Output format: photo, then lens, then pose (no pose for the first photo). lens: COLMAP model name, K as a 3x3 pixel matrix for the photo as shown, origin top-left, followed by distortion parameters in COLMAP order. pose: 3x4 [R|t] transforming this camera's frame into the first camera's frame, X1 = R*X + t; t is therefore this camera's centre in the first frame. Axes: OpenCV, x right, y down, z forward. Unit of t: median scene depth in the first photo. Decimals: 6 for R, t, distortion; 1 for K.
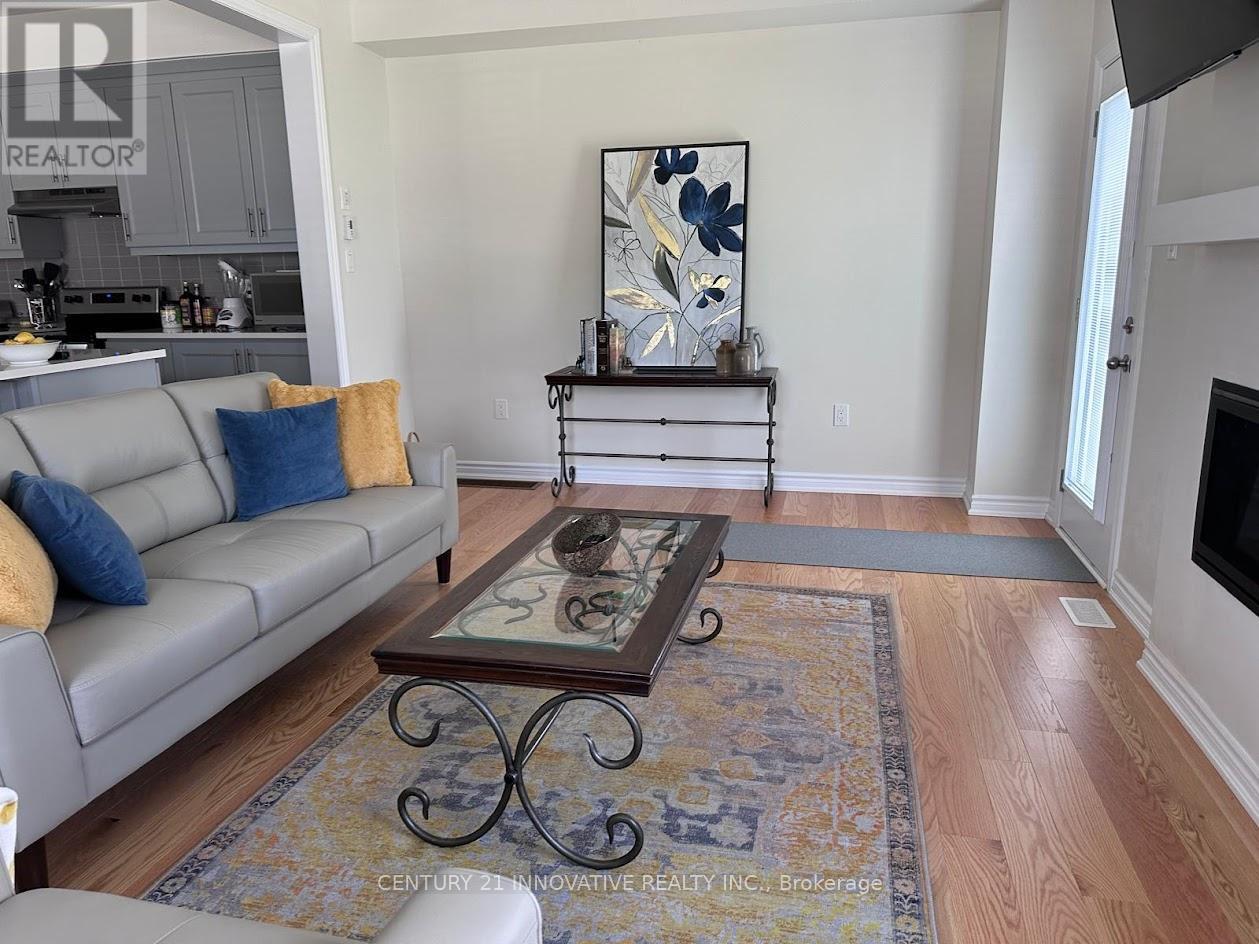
lens RADIAL K [[889.2, 0, 629.5], [0, 889.2, 472.0], [0, 0, 1]] dist [0.118379, -0.000968]
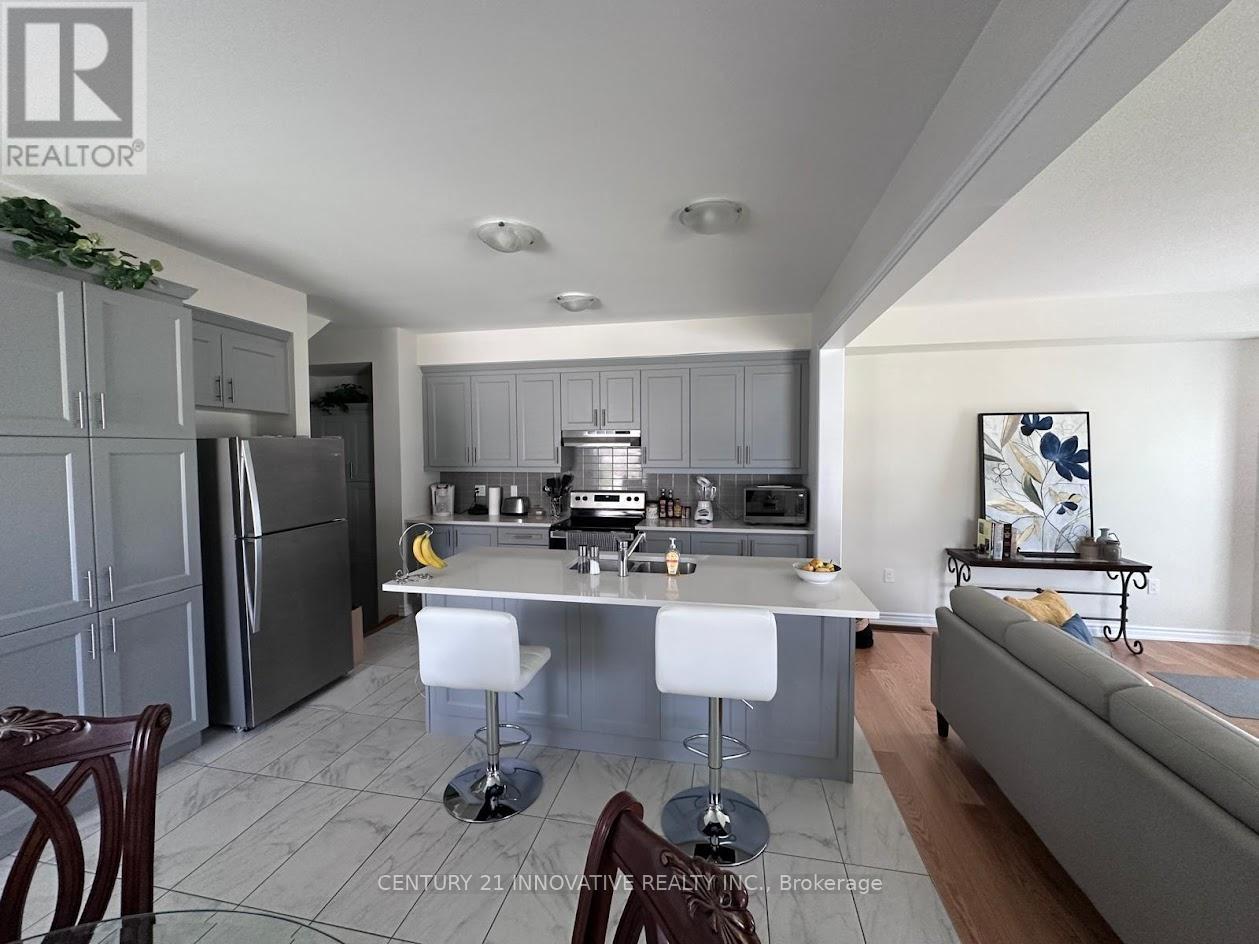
lens RADIAL K [[502.3, 0, 626.5], [0, 502.3, 473.0], [0, 0, 1]] dist [-0.001855, -0.000410]
pose [[0.999300, 0.010914, 0.035787, -0.685334], [-0.004756, 0.985801, -0.167849, -0.107826], [-0.037111, 0.167561, 0.985163, 0.184202]]
